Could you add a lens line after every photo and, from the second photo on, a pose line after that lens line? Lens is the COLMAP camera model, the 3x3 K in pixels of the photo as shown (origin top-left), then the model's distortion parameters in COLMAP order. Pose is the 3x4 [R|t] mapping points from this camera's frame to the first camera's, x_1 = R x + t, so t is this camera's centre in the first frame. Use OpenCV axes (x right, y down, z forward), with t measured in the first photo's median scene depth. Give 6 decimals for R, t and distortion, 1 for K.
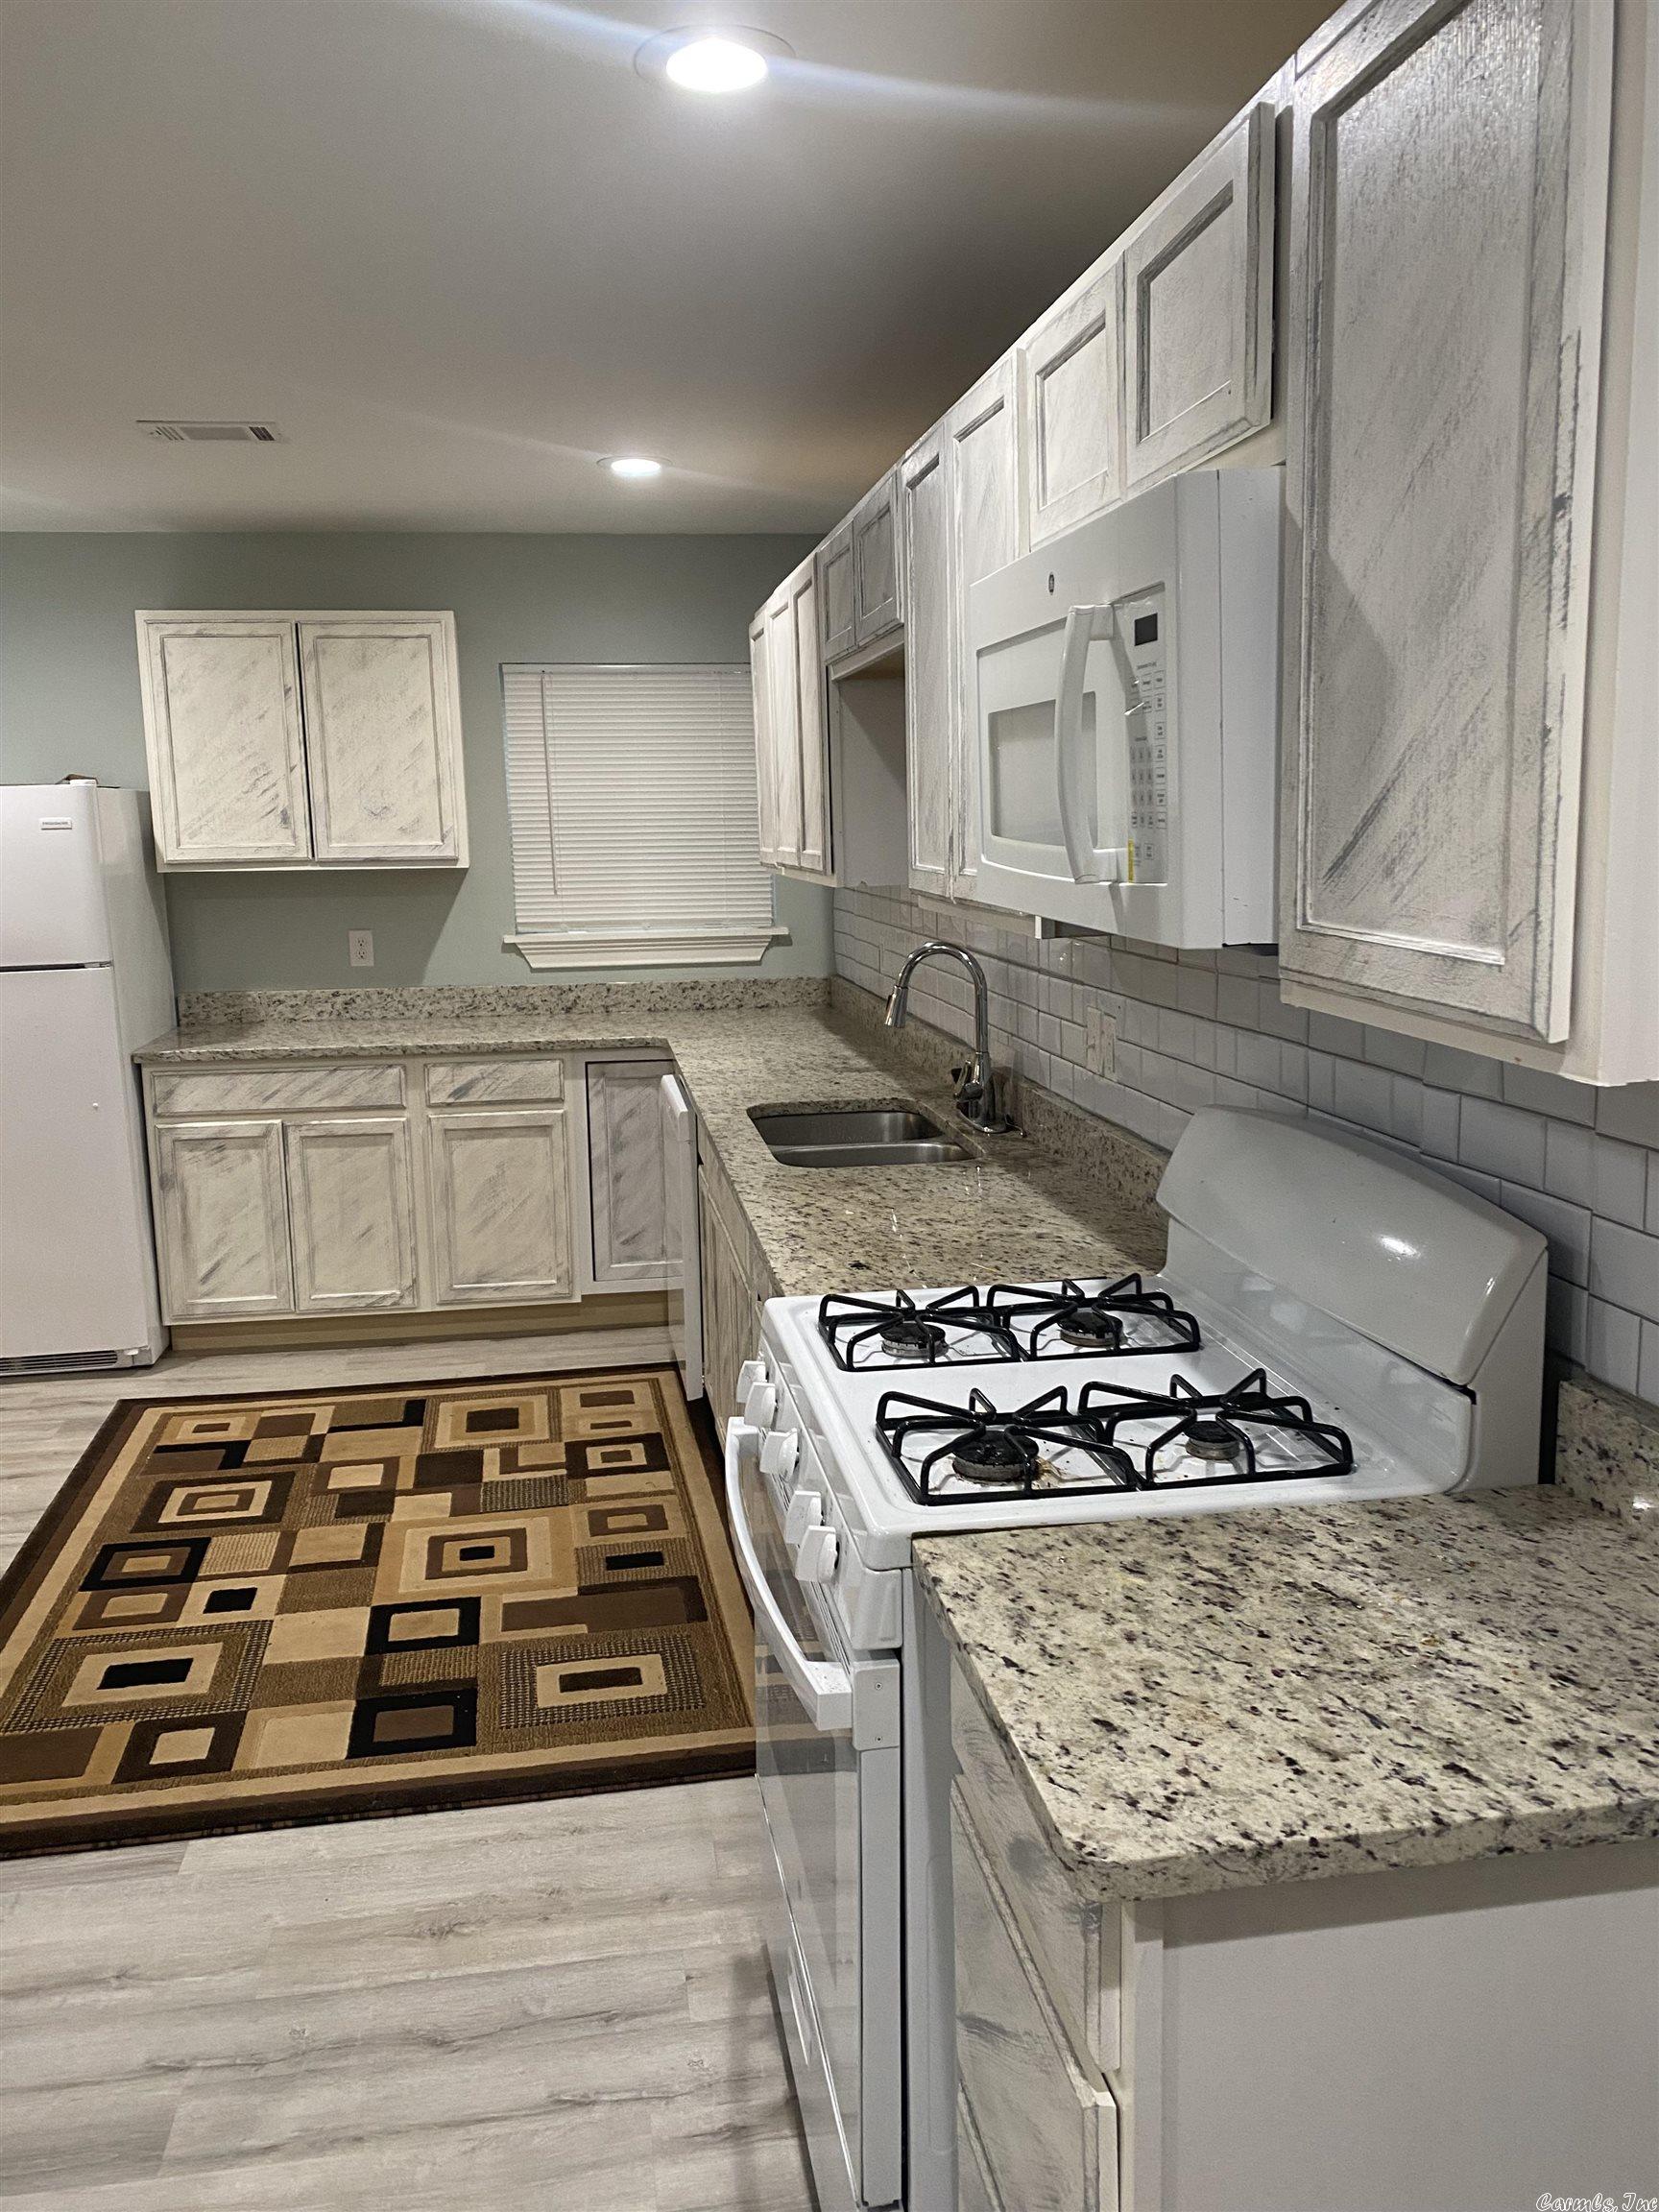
lens RADIAL K [[1704.5, 0, 830.6], [0, 1704.5, 1092.3], [0, 0, 1]] dist [0.045925, -0.044699]
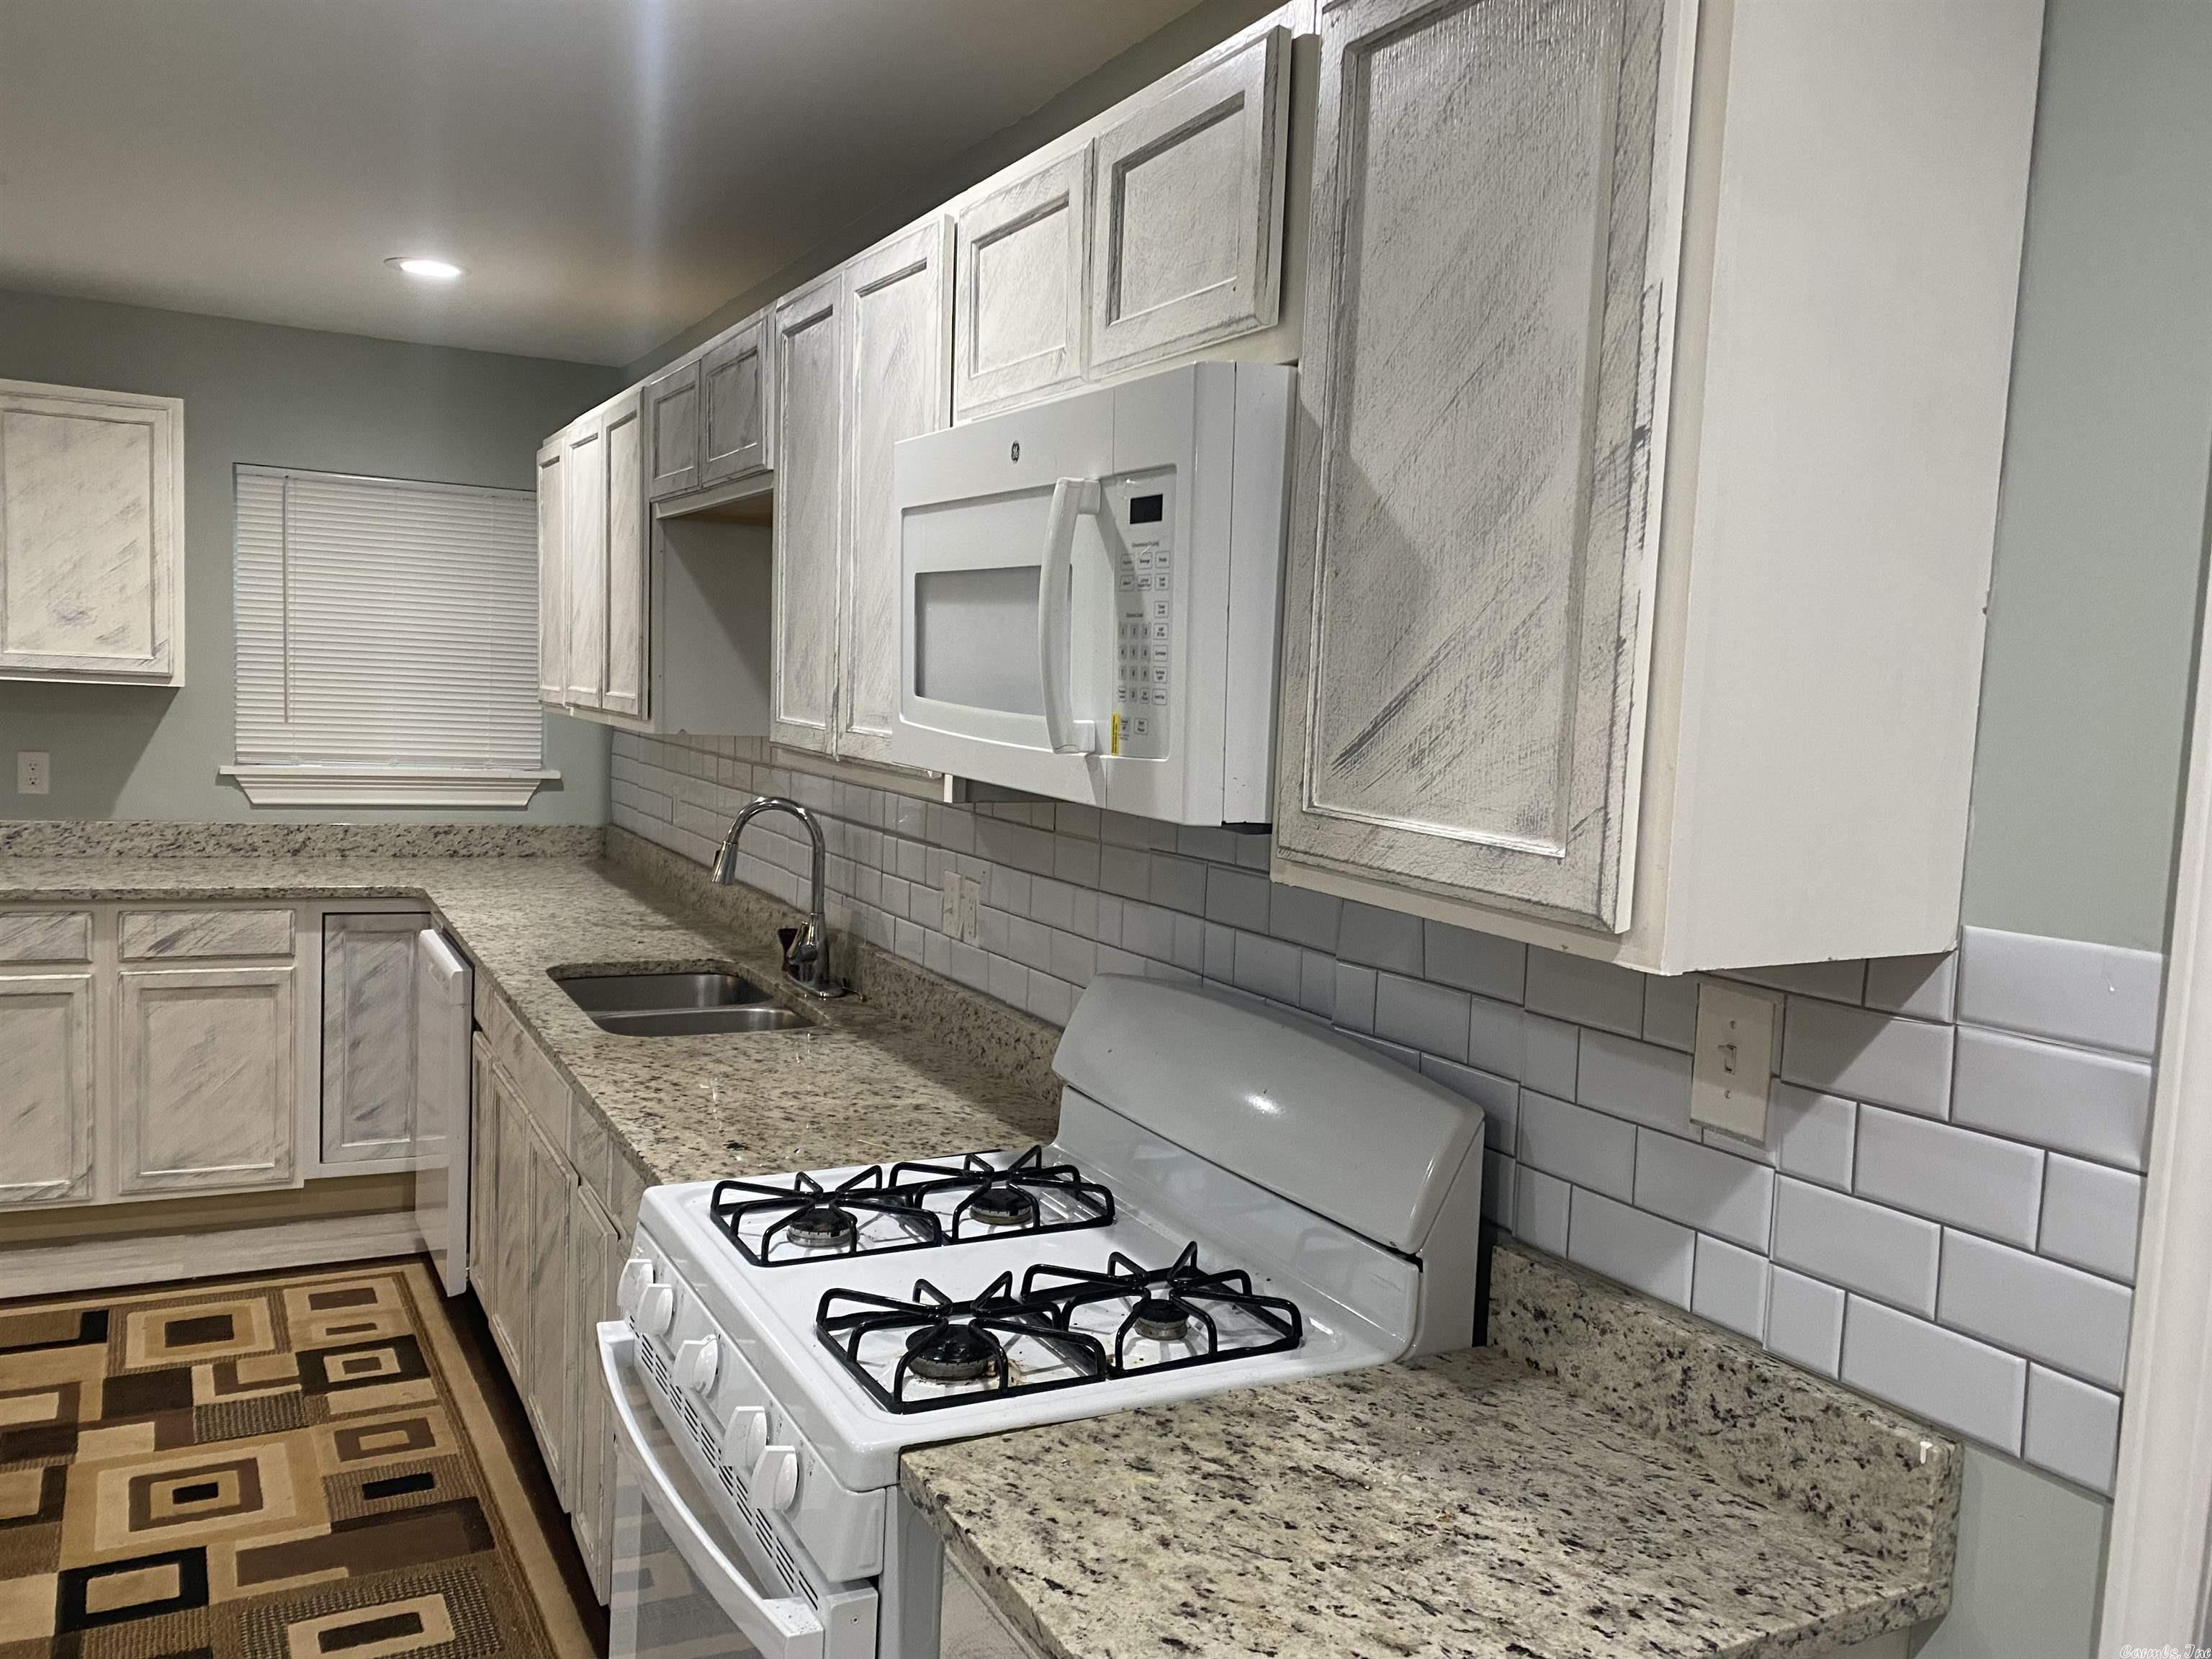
lens RADIAL K [[1704.5, 0, 1099.0], [0, 1704.5, 836.3], [0, 0, 1]] dist [0.045925, -0.044699]
pose [[0.946644, 0.034131, 0.320468, -0.114626], [-0.013380, 0.997681, -0.066731, -0.007110], [-0.322003, 0.058882, 0.944906, 0.052358]]
